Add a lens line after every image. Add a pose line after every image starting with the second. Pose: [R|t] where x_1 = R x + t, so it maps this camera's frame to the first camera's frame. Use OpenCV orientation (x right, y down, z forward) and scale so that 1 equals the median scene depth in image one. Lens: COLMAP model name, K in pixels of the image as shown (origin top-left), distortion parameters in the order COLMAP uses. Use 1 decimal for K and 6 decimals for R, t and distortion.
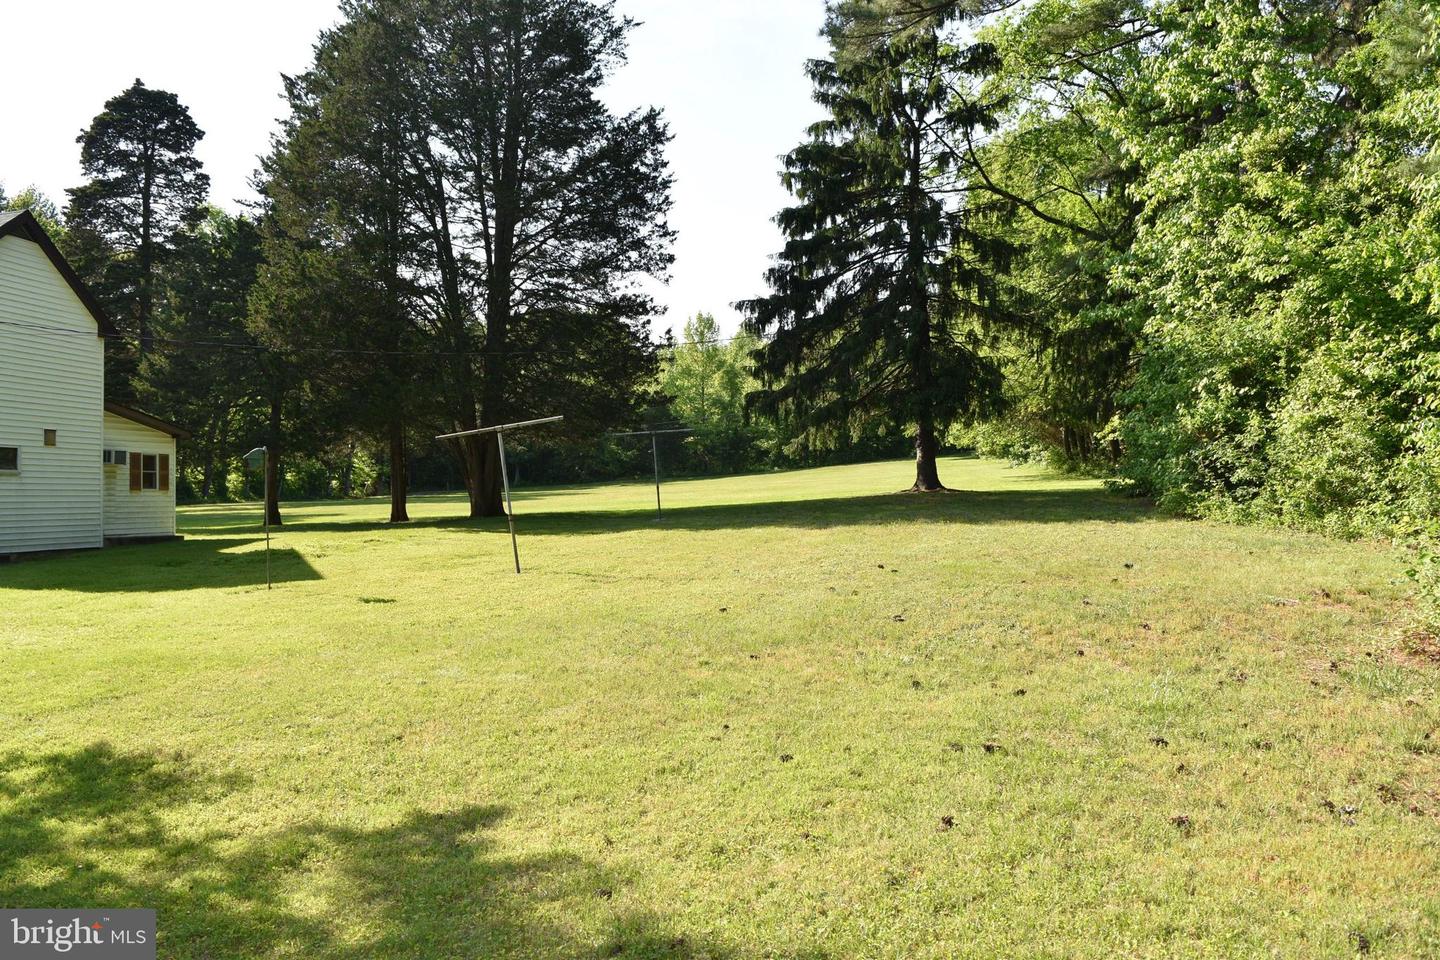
lens RADIAL K [[1135.5, 0, 718.6], [0, 1135.5, 479.4], [0, 0, 1]] dist [-0.087618, 0.016531]
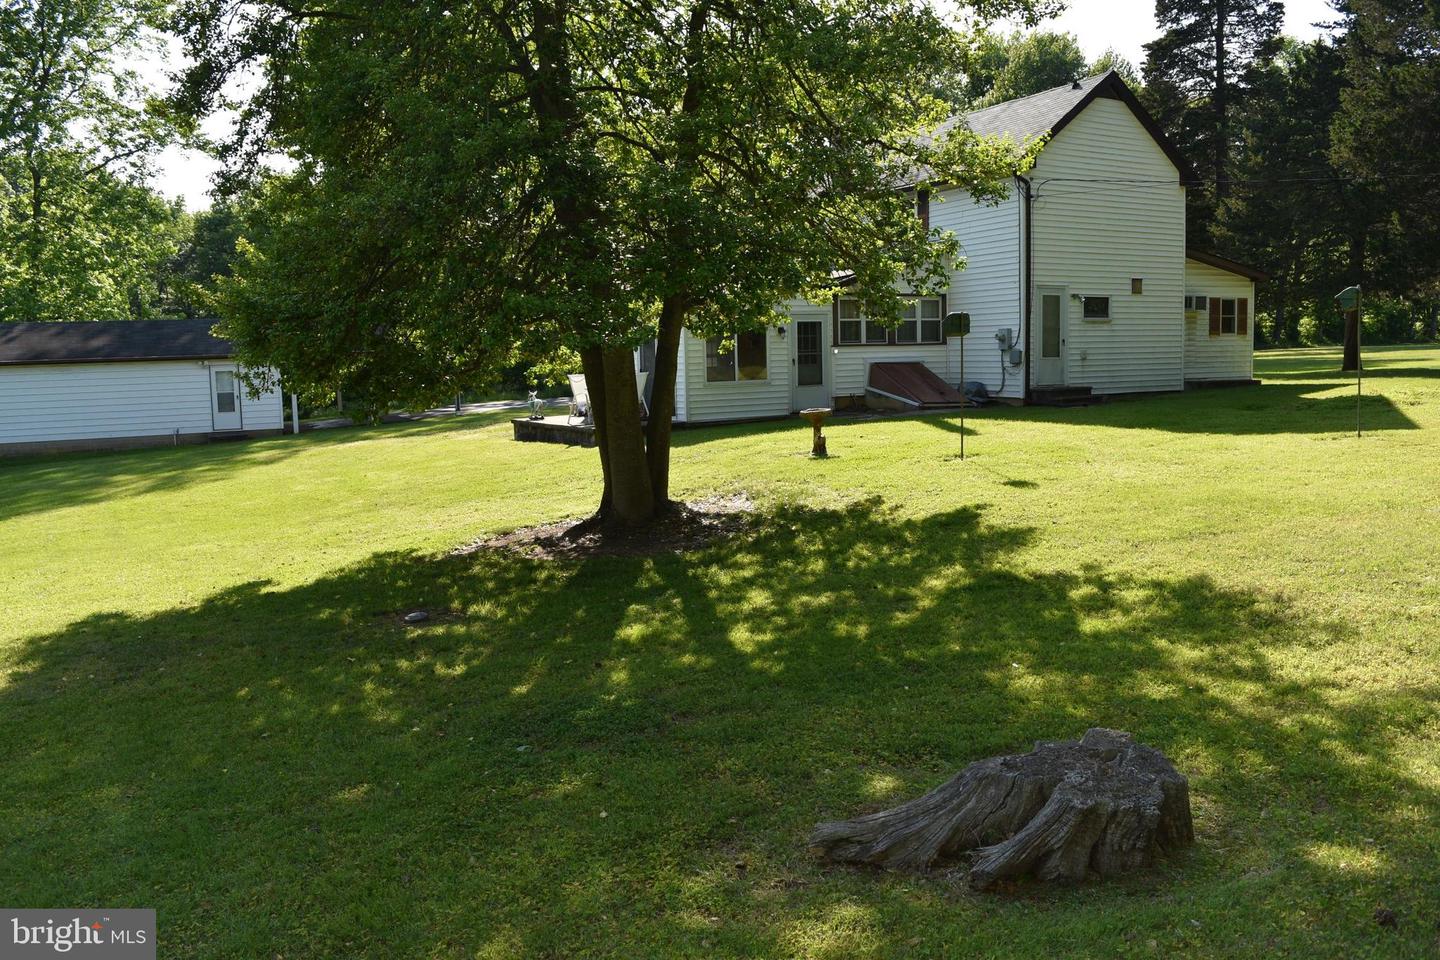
lens RADIAL K [[1135.5, 0, 718.6], [0, 1135.5, 479.4], [0, 0, 1]] dist [-0.087618, 0.016531]
pose [[0.627757, 0.075980, -0.774692, -0.009637], [0.031597, 0.991917, 0.122889, 0.001190], [0.777768, -0.101623, 0.620282, -0.001582]]
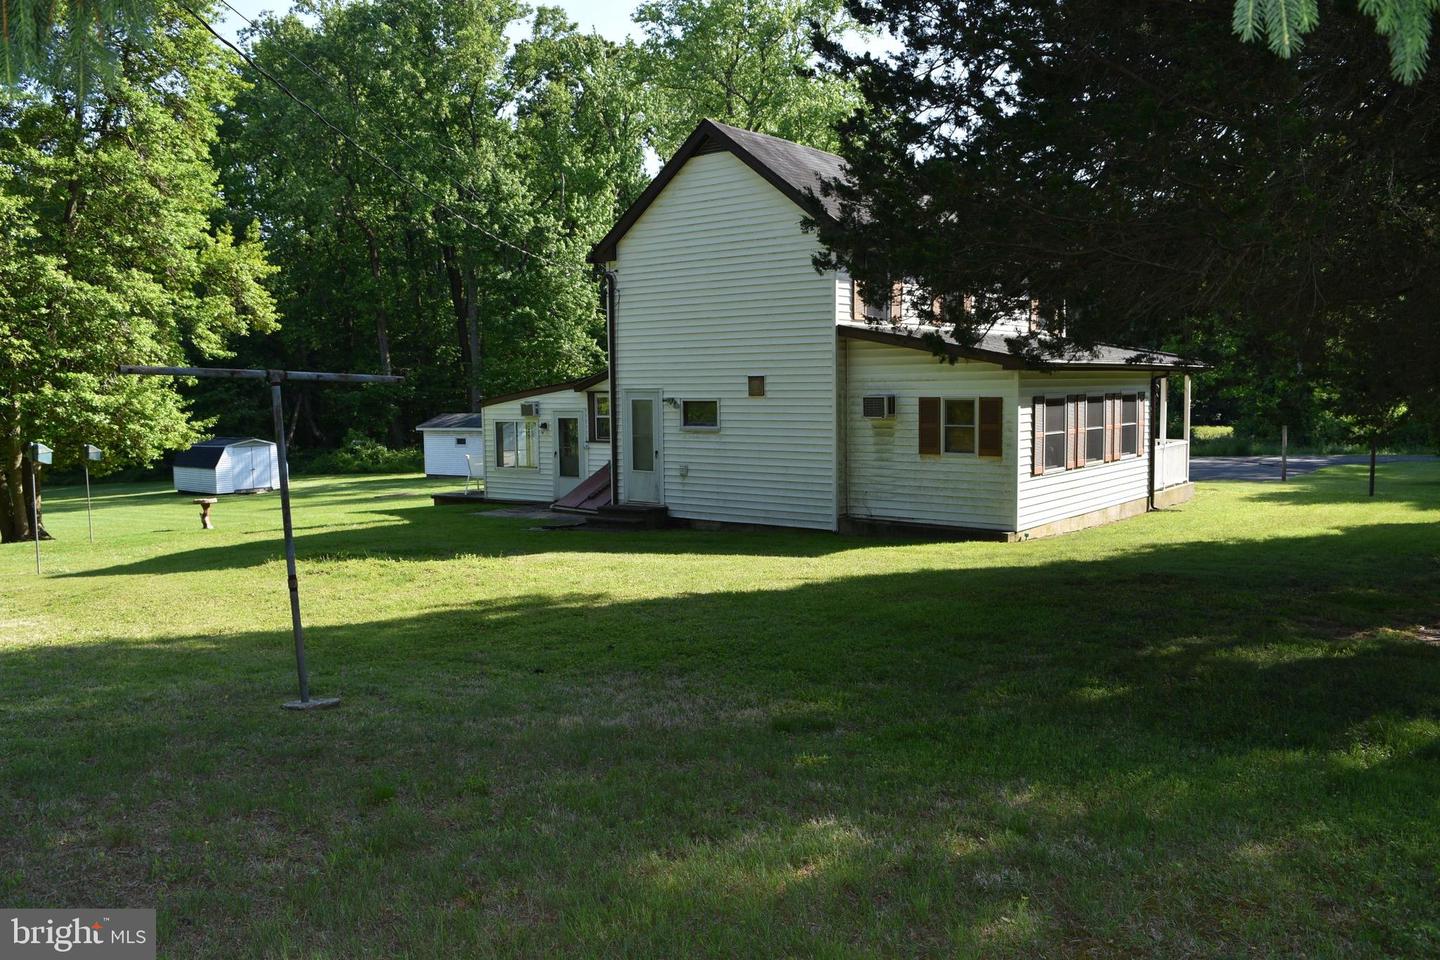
lens RADIAL K [[1135.5, 0, 718.6], [0, 1135.5, 479.4], [0, 0, 1]] dist [-0.087618, 0.016531]
pose [[-0.460784, 0.089312, -0.883007, 0.141495], [0.030698, 0.995932, 0.084714, -0.039024], [0.886981, 0.011928, -0.461652, 1.284770]]
